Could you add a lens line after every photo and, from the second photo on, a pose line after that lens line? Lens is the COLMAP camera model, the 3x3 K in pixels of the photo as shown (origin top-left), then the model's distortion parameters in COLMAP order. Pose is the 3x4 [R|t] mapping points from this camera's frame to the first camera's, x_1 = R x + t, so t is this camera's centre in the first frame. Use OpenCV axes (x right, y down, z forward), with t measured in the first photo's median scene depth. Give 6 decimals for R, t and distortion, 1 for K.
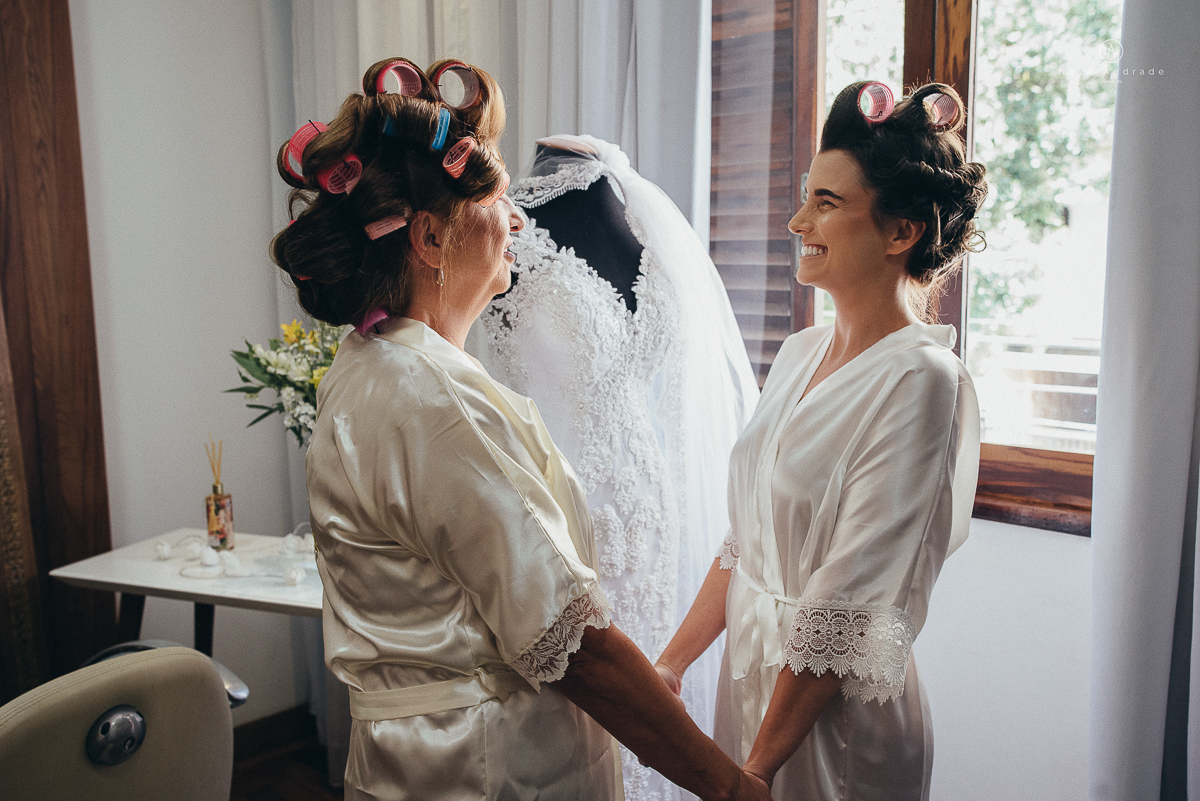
lens RADIAL K [[1150.7, 0, 604.9], [0, 1150.7, 405.1], [0, 0, 1]] dist [0.049253, 0.000000]
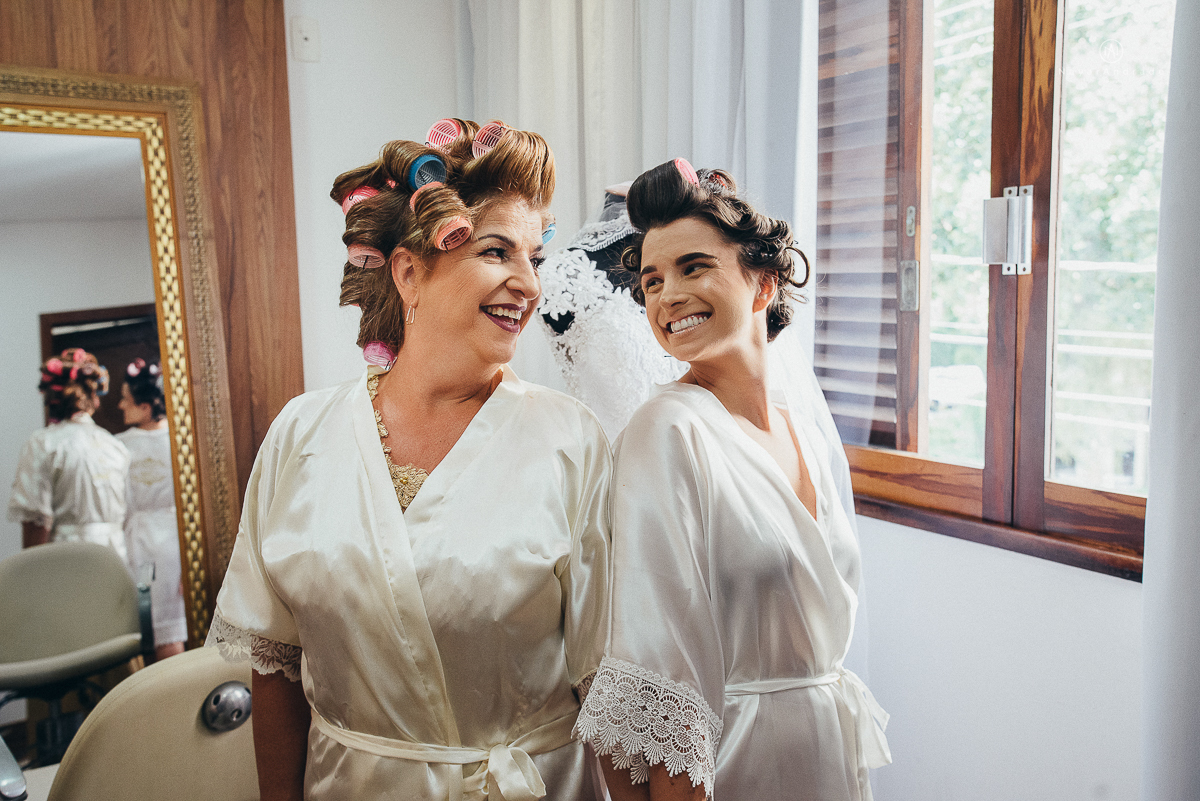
lens RADIAL K [[1140.4, 0, 595.1], [0, 1140.4, 397.9], [0, 0, 1]] dist [0.038912, 0.000000]
pose [[0.967247, 0.019783, -0.253065, 0.152891], [-0.024102, 0.999612, -0.013975, -0.013787], [0.252690, 0.019617, 0.967348, -0.021208]]
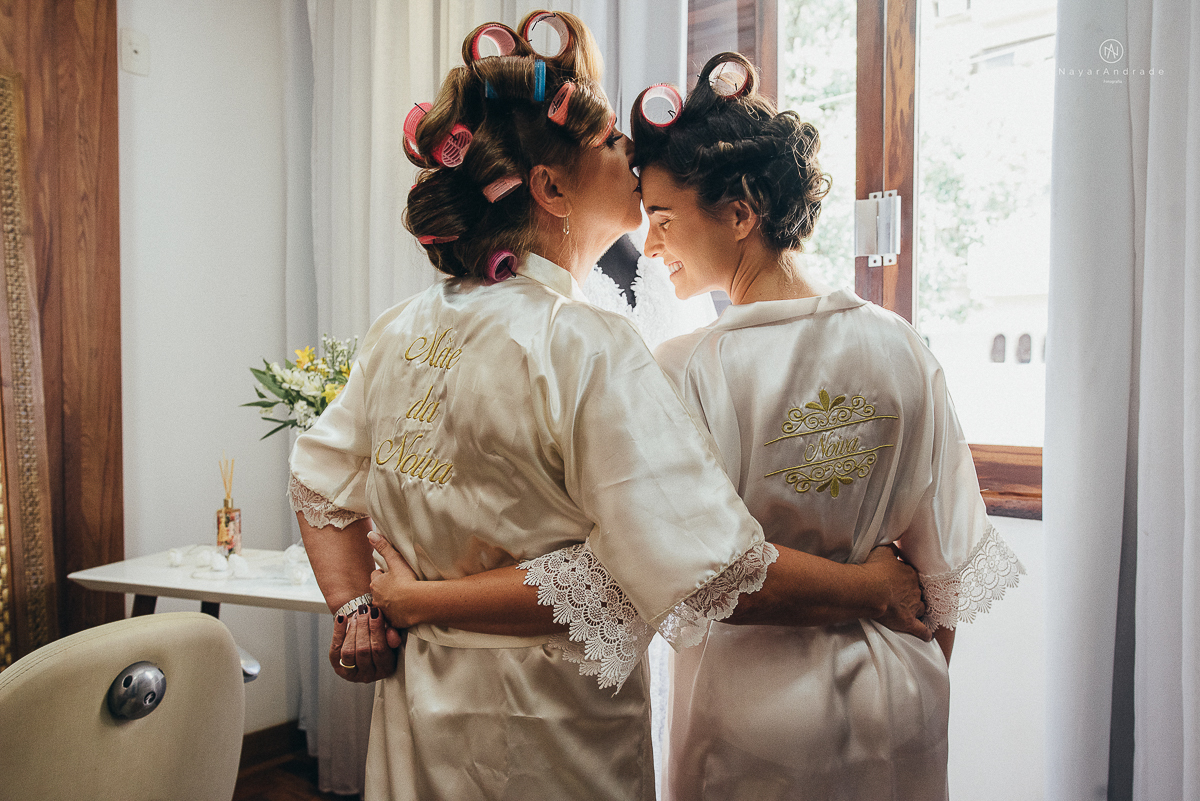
lens RADIAL K [[972.8, 0, 608.1], [0, 972.8, 402.8], [0, 0, 1]] dist [-0.008206, 0.019929]
pose [[0.997689, 0.015116, 0.066248, -0.043736], [-0.008141, 0.994511, -0.104318, 0.079190], [-0.067461, 0.103537, 0.992335, 0.062446]]
